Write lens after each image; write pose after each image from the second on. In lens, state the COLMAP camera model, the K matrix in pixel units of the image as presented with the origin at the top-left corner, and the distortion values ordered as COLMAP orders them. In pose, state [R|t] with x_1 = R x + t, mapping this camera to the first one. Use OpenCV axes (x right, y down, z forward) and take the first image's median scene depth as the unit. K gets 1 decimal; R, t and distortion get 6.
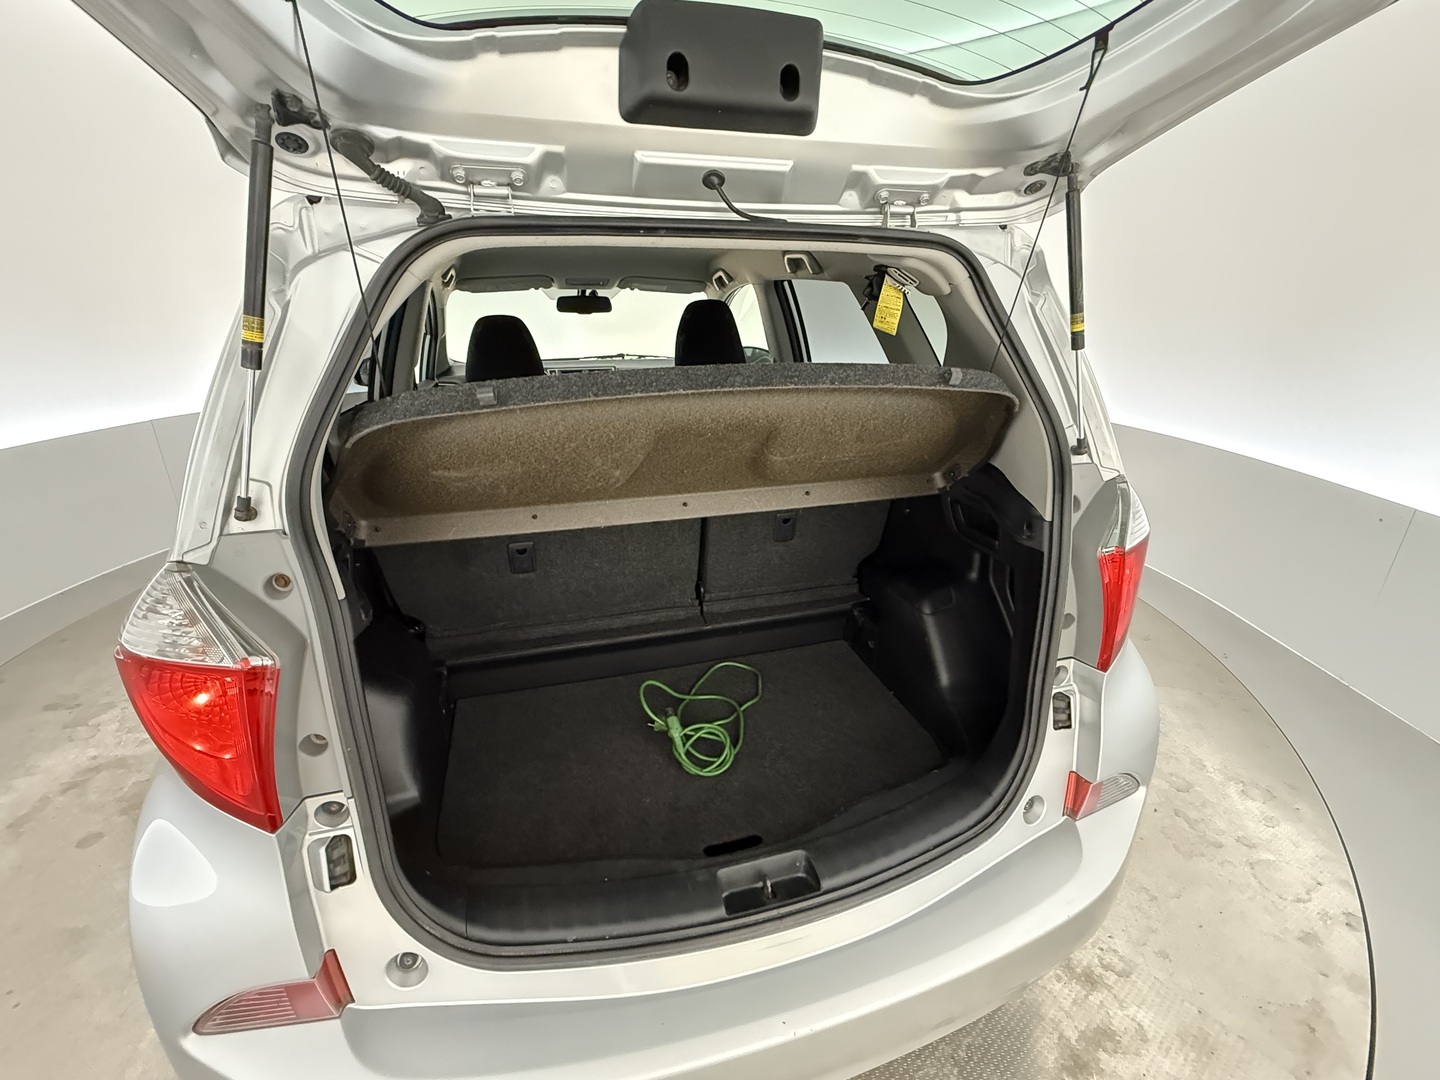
lens RADIAL K [[660.8, 0, 715.5], [0, 660.8, 546.6], [0, 0, 1]] dist [-0.002417, 0.000386]
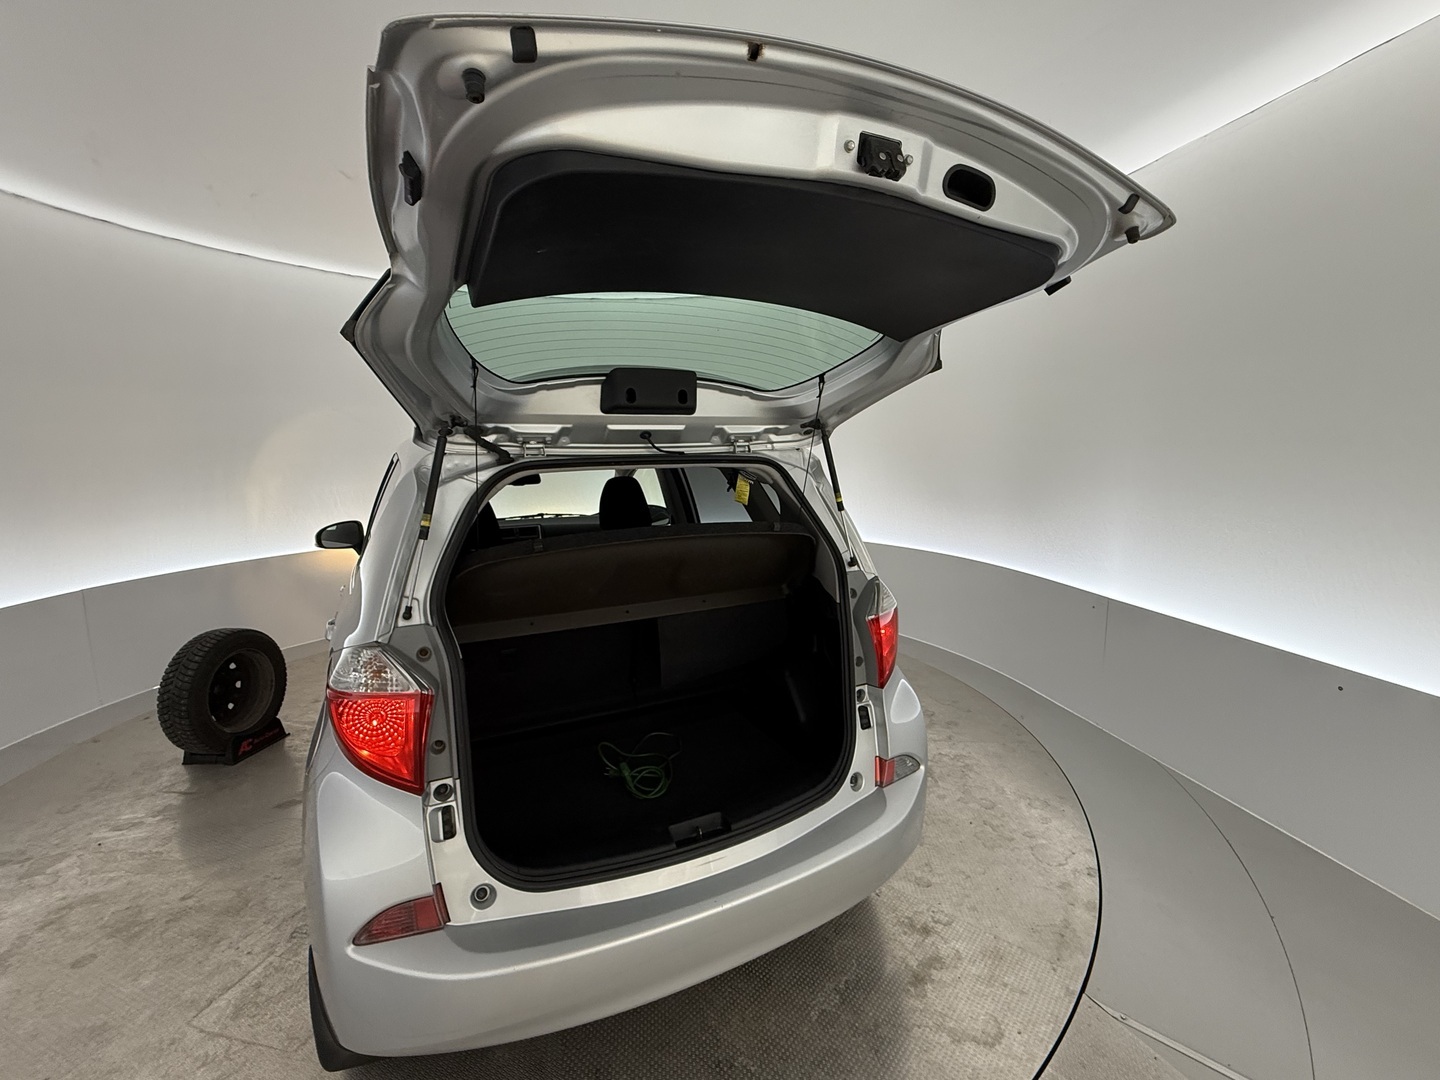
lens RADIAL K [[660.8, 0, 719.9], [0, 660.8, 539.7], [0, 0, 1]] dist [-0.002417, 0.000386]
pose [[0.983717, -0.042581, 0.174605, -0.120101], [0.080995, 0.972310, -0.219208, 0.161713], [-0.160436, 0.229781, 0.959928, -0.713044]]
